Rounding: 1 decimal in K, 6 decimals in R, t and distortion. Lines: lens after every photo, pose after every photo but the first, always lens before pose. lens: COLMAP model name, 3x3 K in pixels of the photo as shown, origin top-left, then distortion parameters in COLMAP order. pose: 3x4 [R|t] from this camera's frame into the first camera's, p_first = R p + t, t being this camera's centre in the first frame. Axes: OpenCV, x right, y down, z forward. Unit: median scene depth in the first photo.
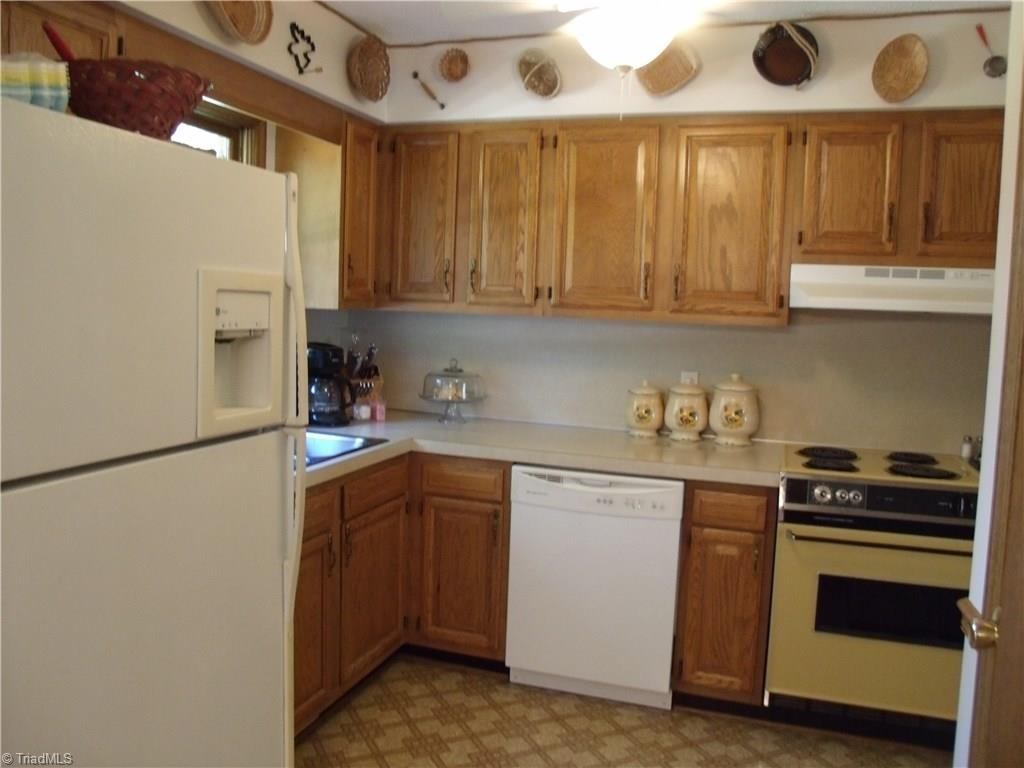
lens RADIAL K [[844.4, 0, 509.7], [0, 844.4, 382.8], [0, 0, 1]] dist [-0.099464, 0.047602]
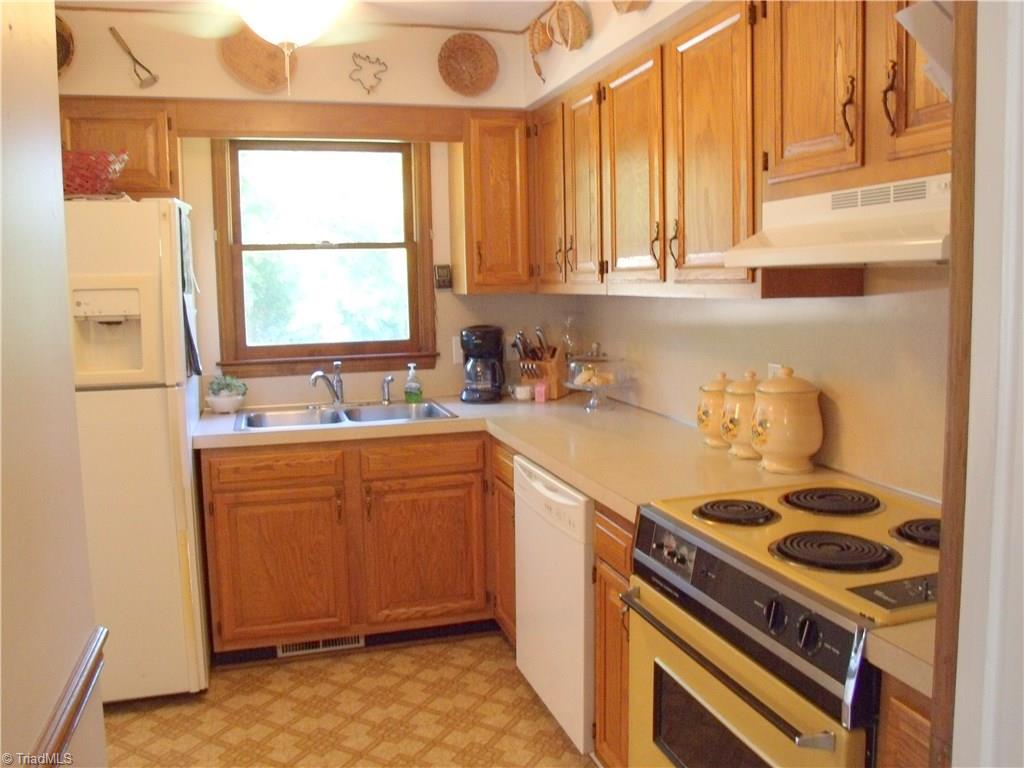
lens RADIAL K [[844.4, 0, 511.2], [0, 844.4, 383.1], [0, 0, 1]] dist [-0.099464, 0.047602]
pose [[0.570814, 0.052412, -0.819405, 0.813642], [-0.039587, 0.998557, 0.036294, -0.016694], [0.820124, 0.011721, 0.572065, 0.484123]]
